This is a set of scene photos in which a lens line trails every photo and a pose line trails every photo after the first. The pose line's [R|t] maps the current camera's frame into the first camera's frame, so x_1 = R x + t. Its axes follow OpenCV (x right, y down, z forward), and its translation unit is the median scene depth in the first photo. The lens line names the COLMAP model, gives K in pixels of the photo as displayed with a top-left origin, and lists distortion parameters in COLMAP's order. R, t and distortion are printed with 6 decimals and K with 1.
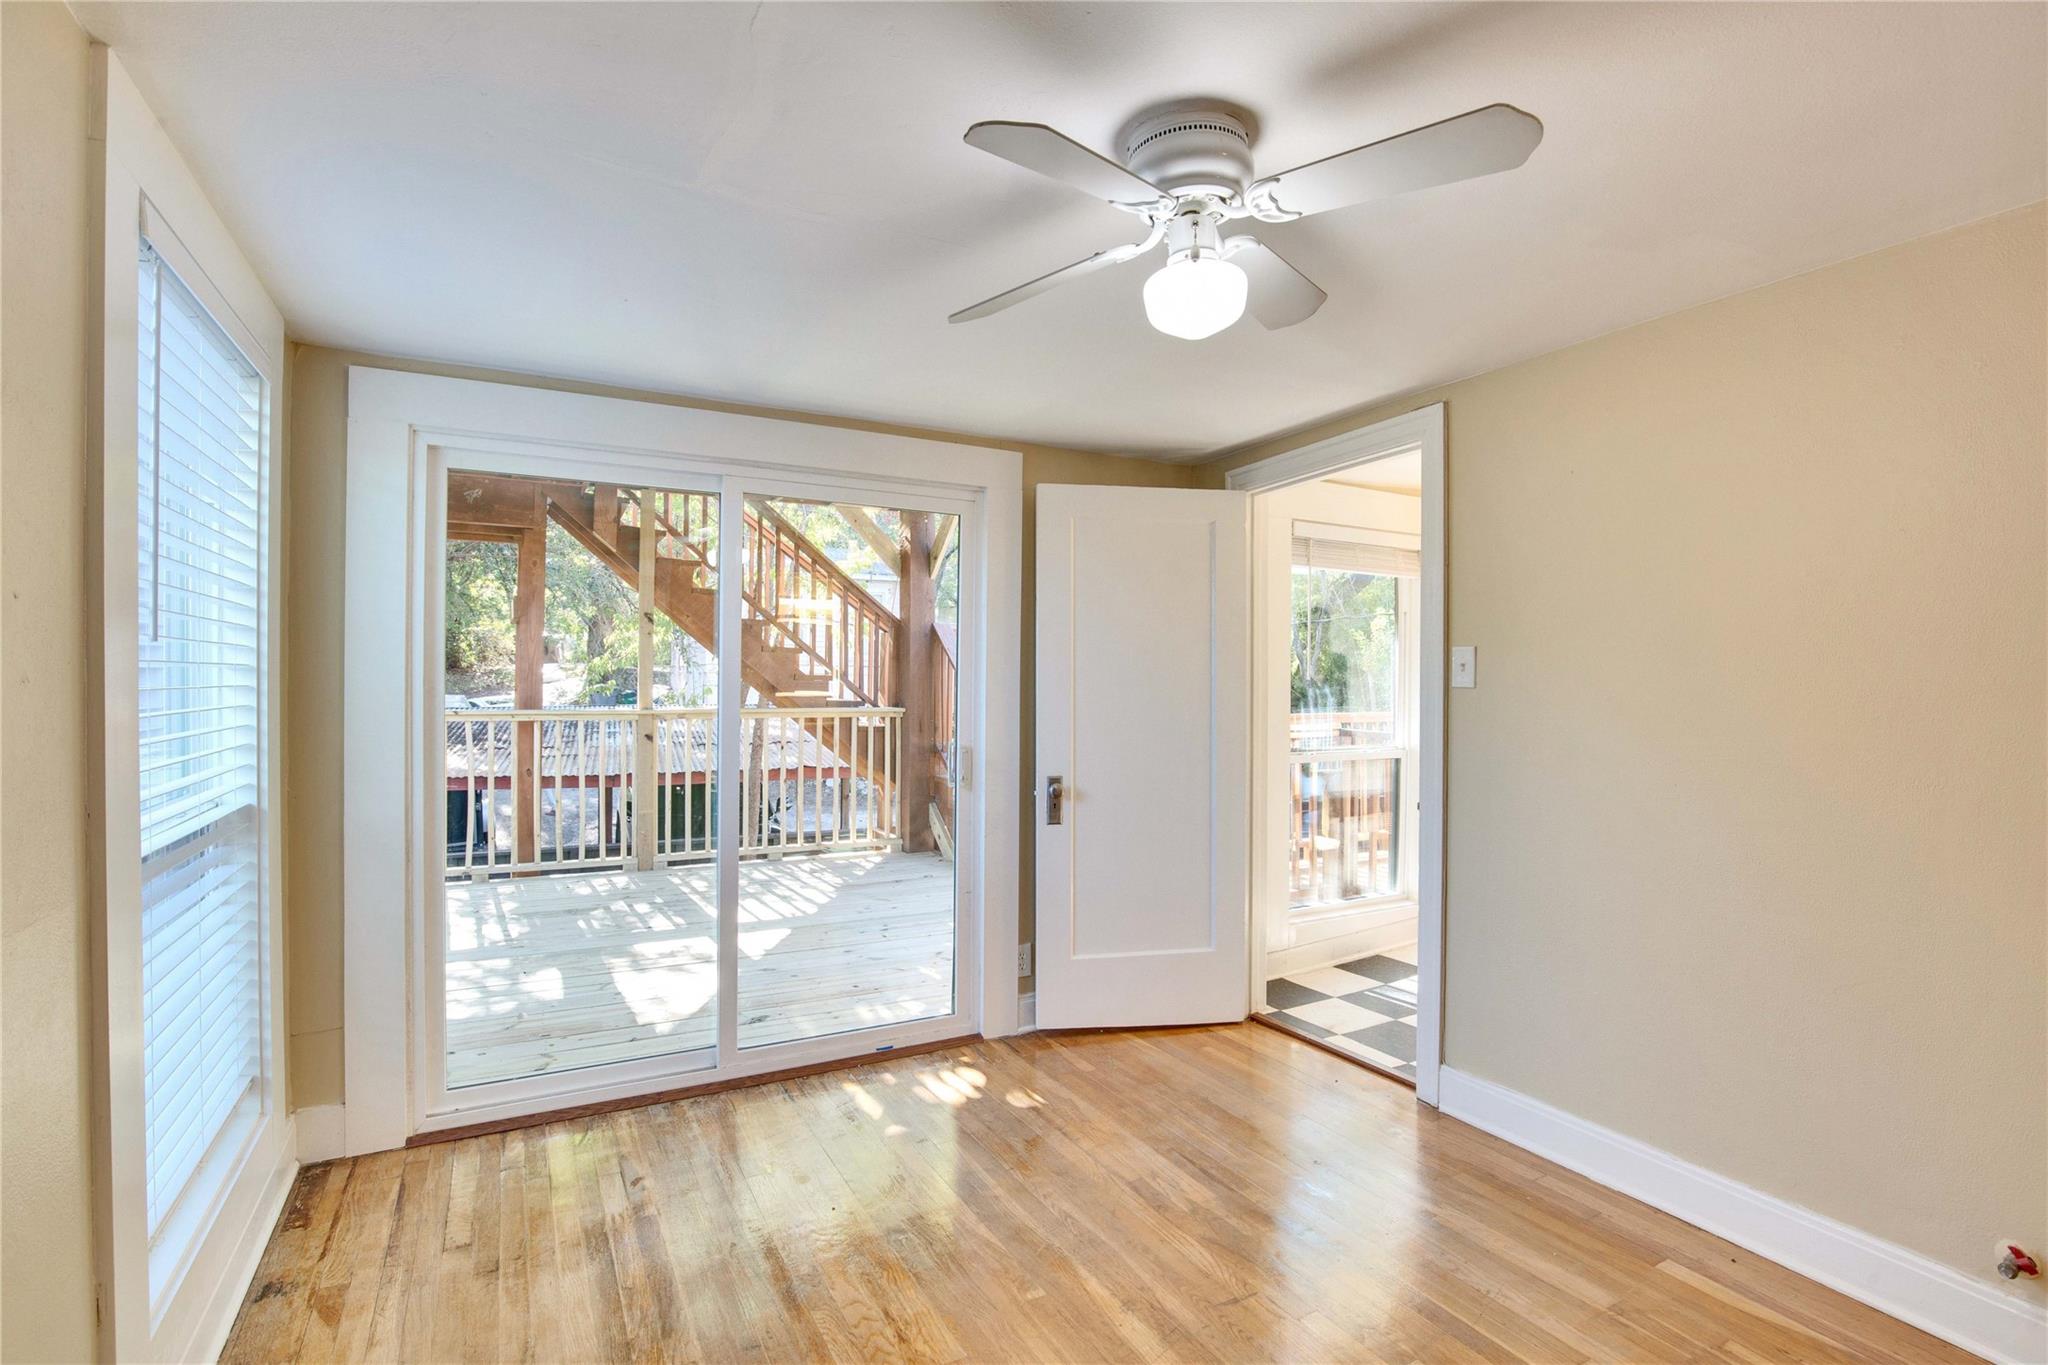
lens RADIAL K [[958.7, 0, 1038.6], [0, 958.7, 682.4], [0, 0, 1]] dist [-0.036795, 0.010905]
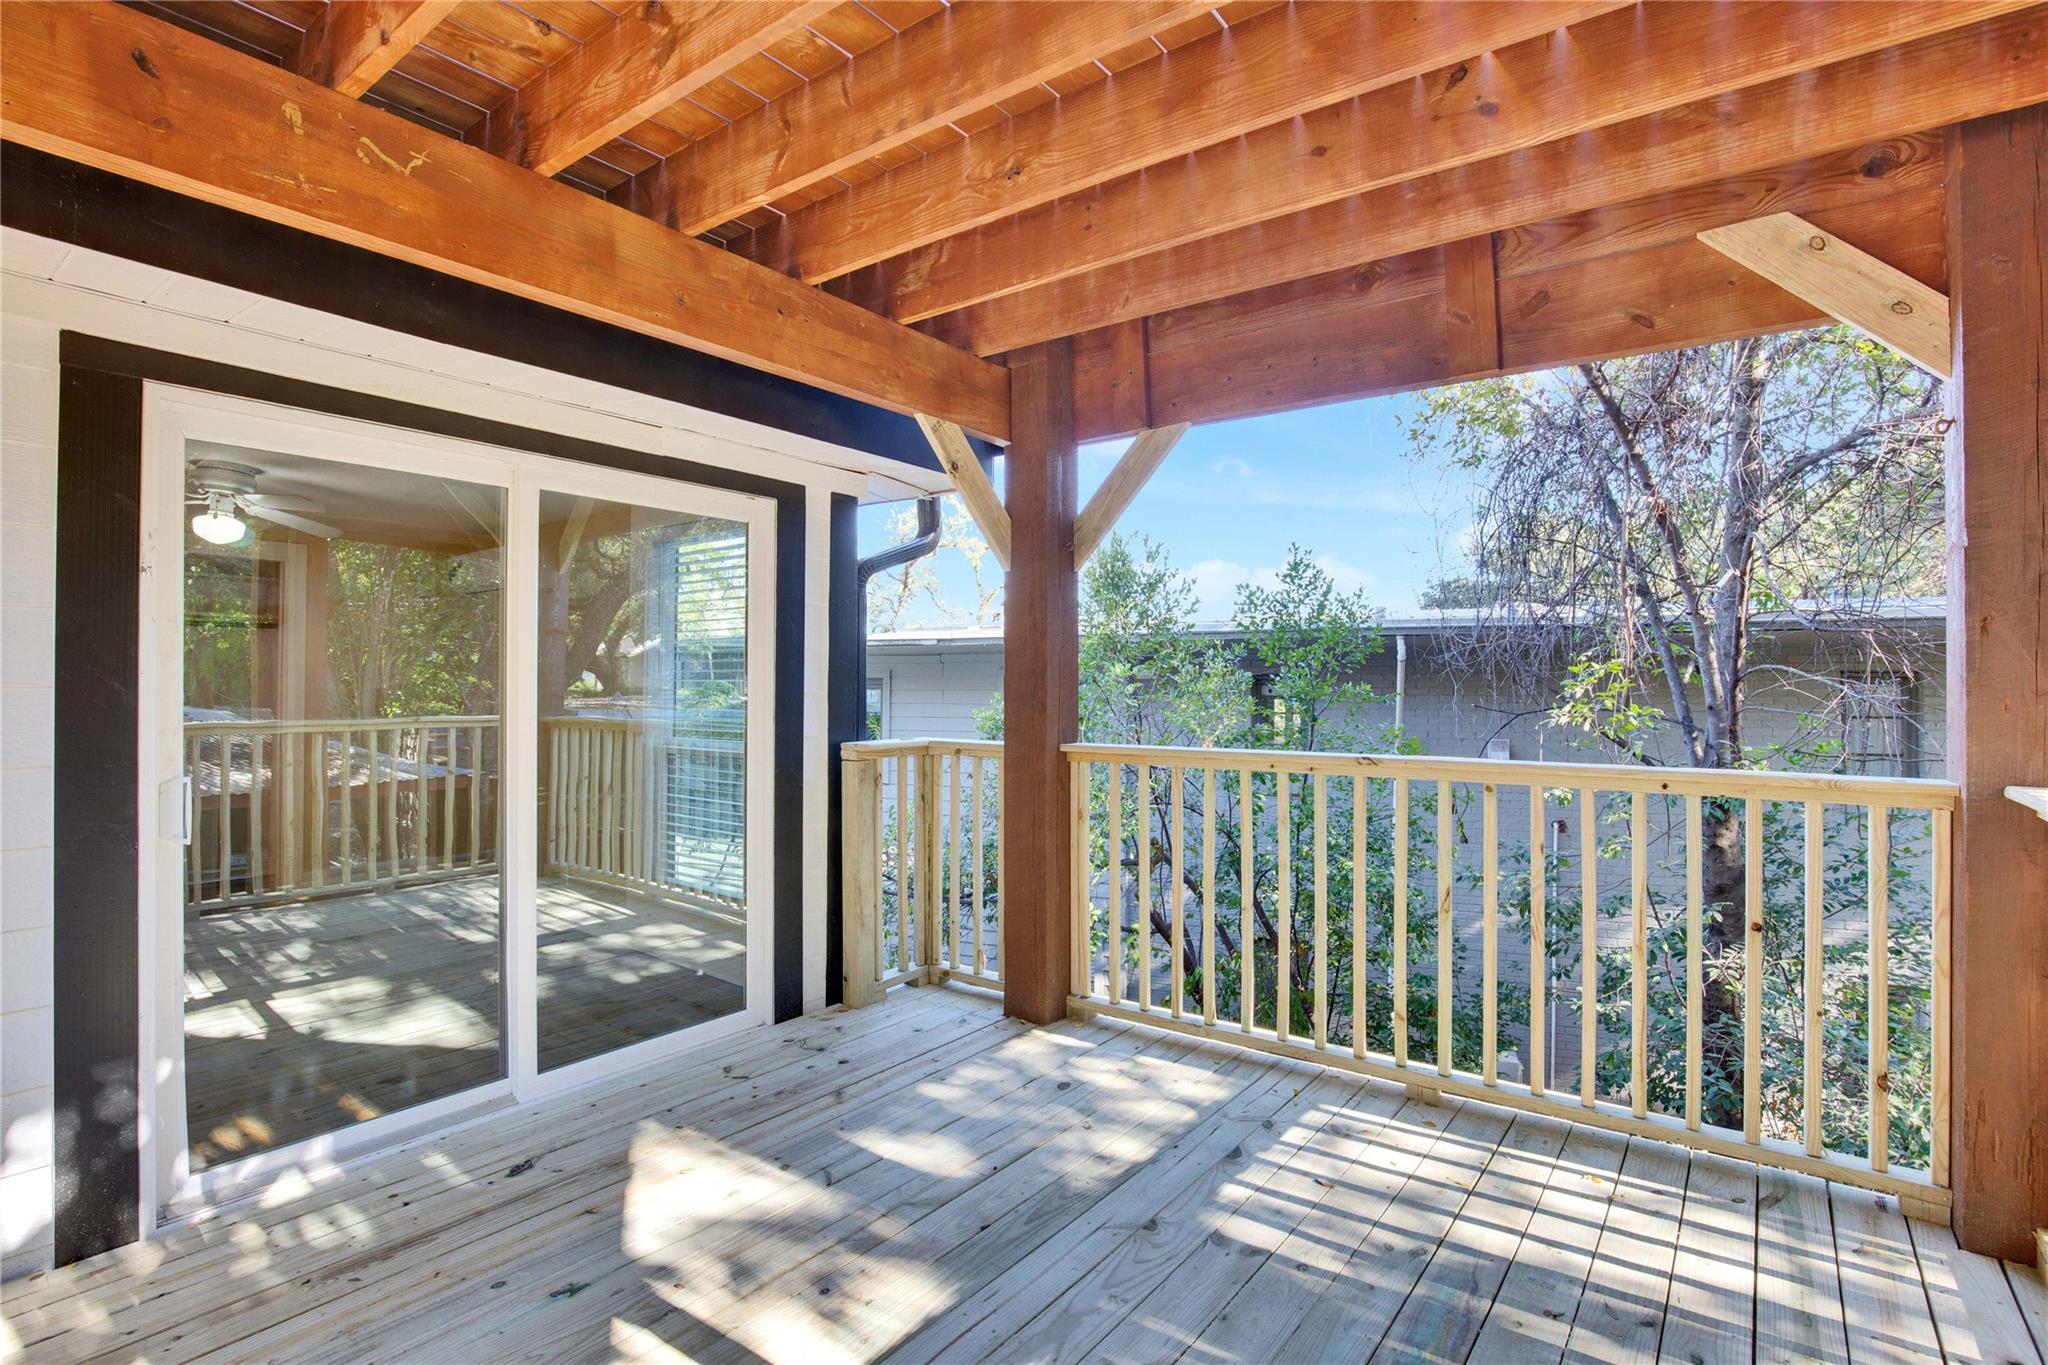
lens RADIAL K [[958.7, 0, 1038.6], [0, 958.7, 682.4], [0, 0, 1]] dist [-0.036795, 0.010905]
pose [[-0.918348, -0.020110, -0.395262, -0.354114], [-0.019355, 0.999795, -0.005898, -0.002587], [0.395300, 0.002234, -0.918549, 1.761993]]
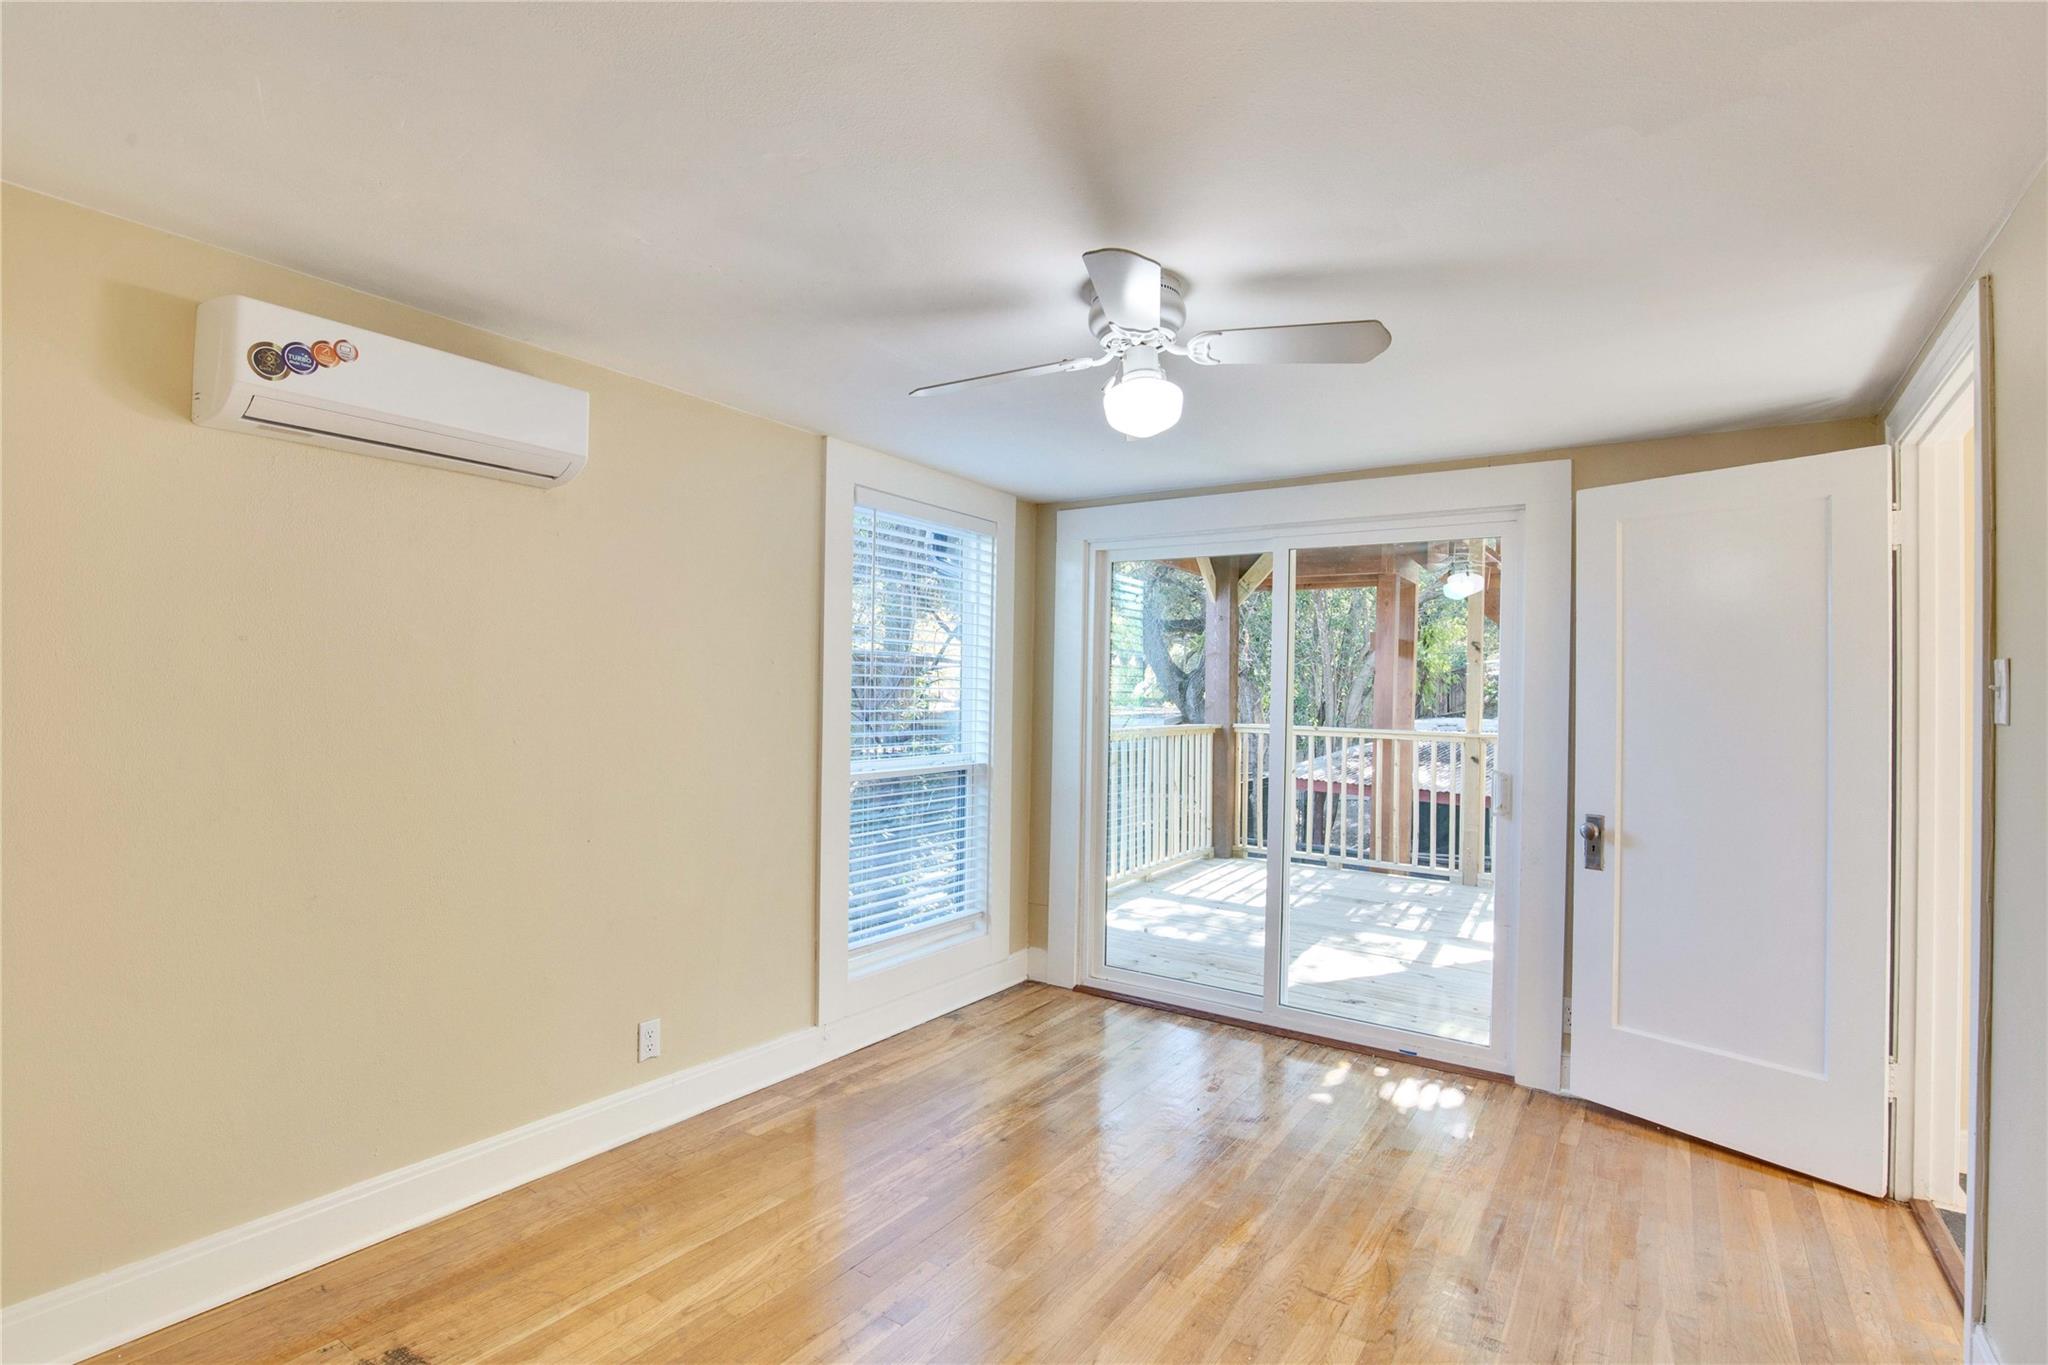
lens RADIAL K [[987.2, 0, 1033.9], [0, 987.2, 684.0], [0, 0, 1]] dist [-0.018222, 0.000227]
pose [[0.457703, -0.005449, -0.889088, 0.576160], [-0.019434, 0.999681, -0.016131, 0.001333], [0.888893, 0.024662, 0.457451, 0.114431]]
